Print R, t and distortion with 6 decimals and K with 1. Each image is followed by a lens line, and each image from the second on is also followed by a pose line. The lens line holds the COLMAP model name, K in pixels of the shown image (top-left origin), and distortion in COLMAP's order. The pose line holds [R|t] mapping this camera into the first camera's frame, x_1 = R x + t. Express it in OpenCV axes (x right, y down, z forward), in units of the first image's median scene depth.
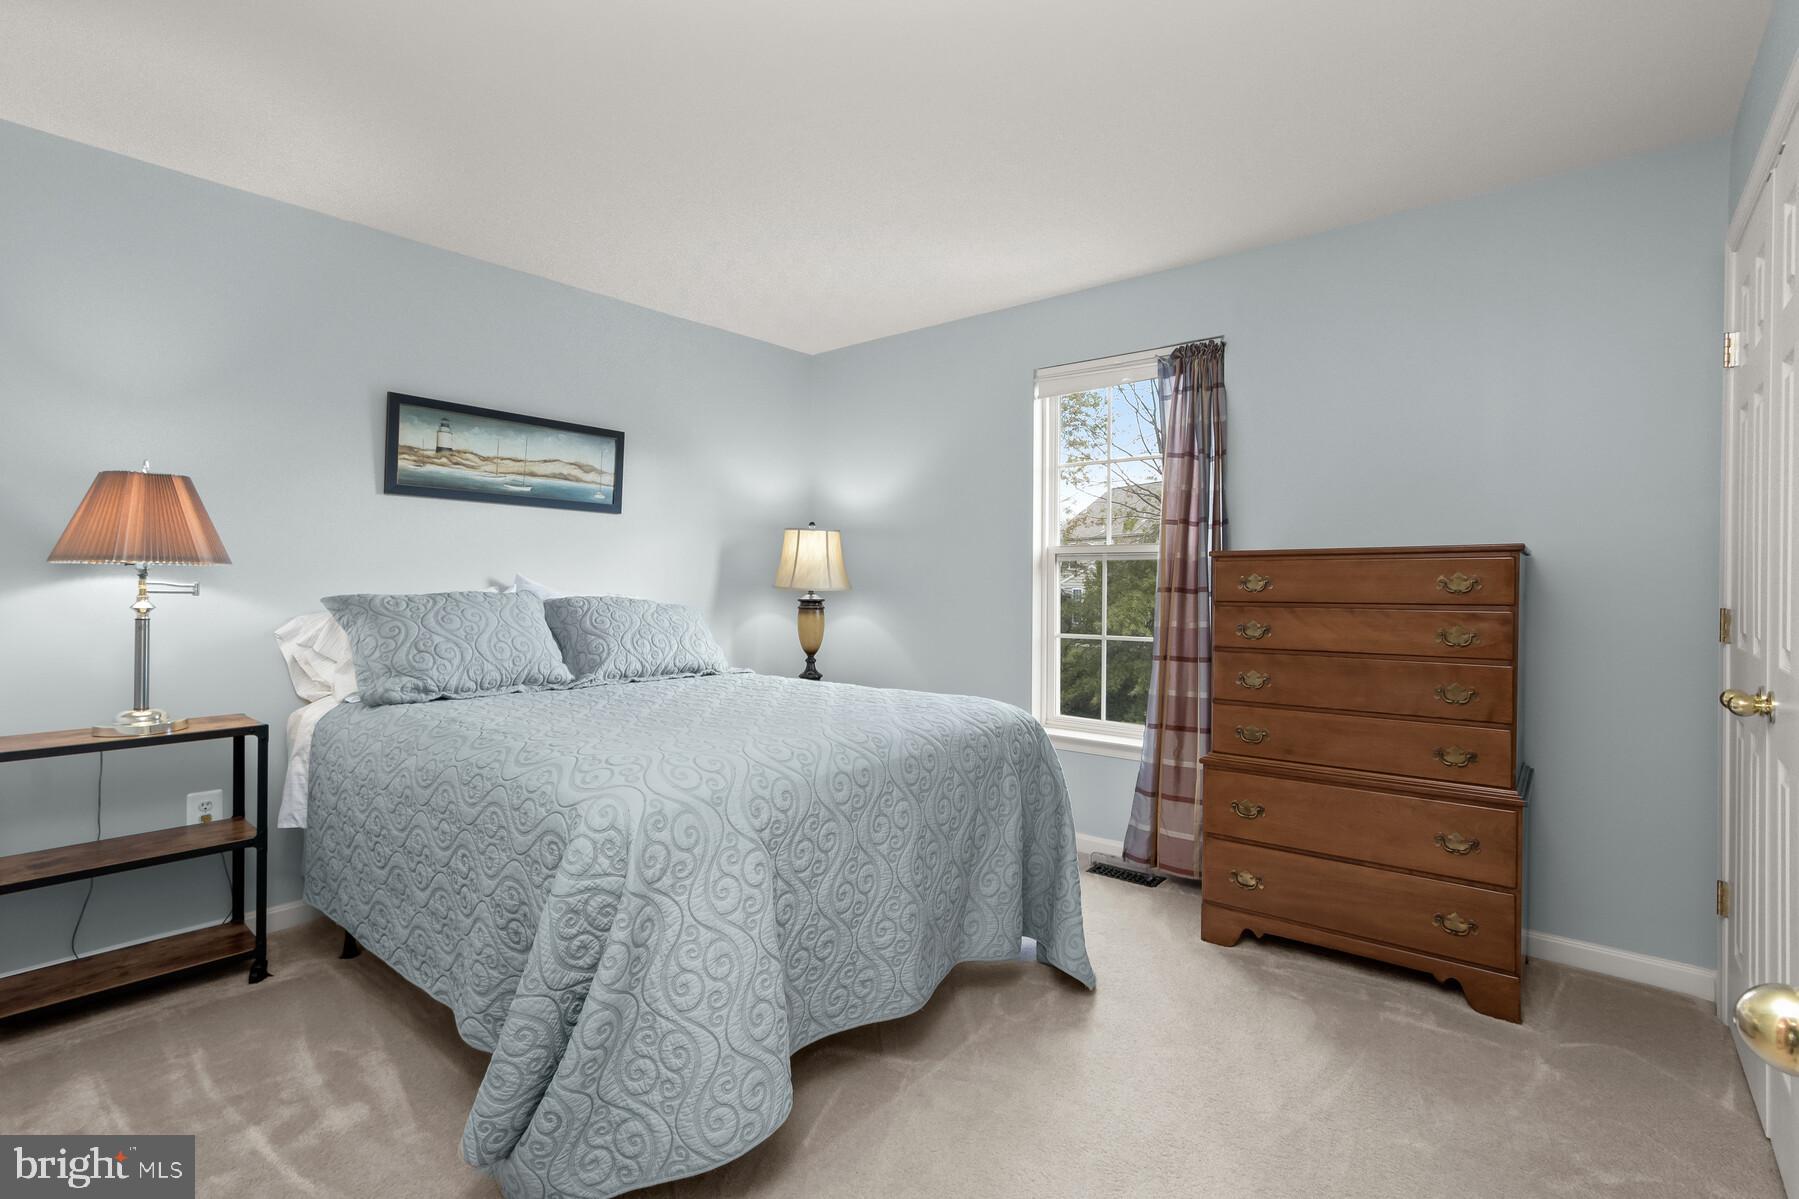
lens RADIAL K [[842.8, 0, 899.5], [0, 842.8, 599.5], [0, 0, 1]] dist [-0.000761, 0.000280]
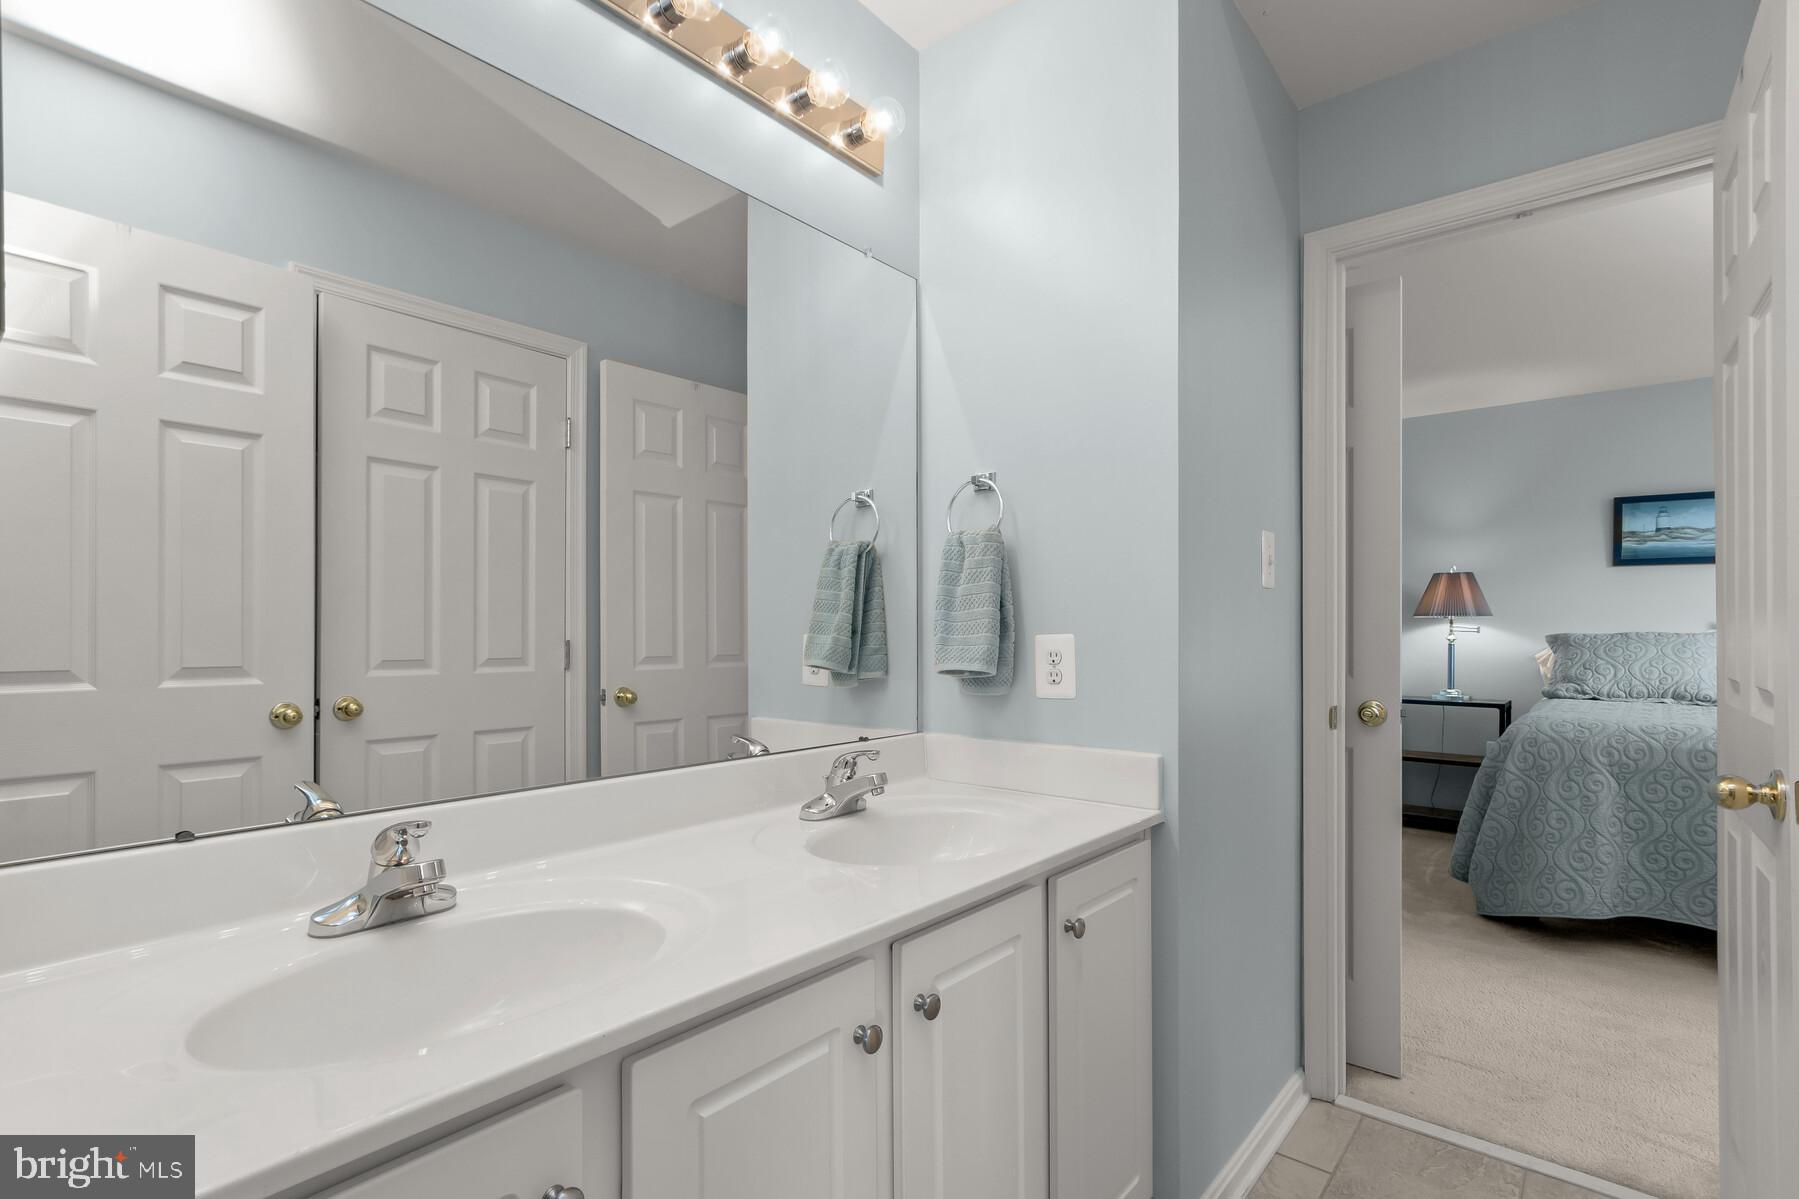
lens RADIAL K [[842.8, 0, 899.5], [0, 842.8, 599.5], [0, 0, 1]] dist [-0.000761, 0.000280]
pose [[0.000092, -0.041425, -0.999142, 1.001799], [-0.023492, 0.998866, -0.041415, 0.026972], [0.999724, 0.023475, -0.000882, -0.288726]]
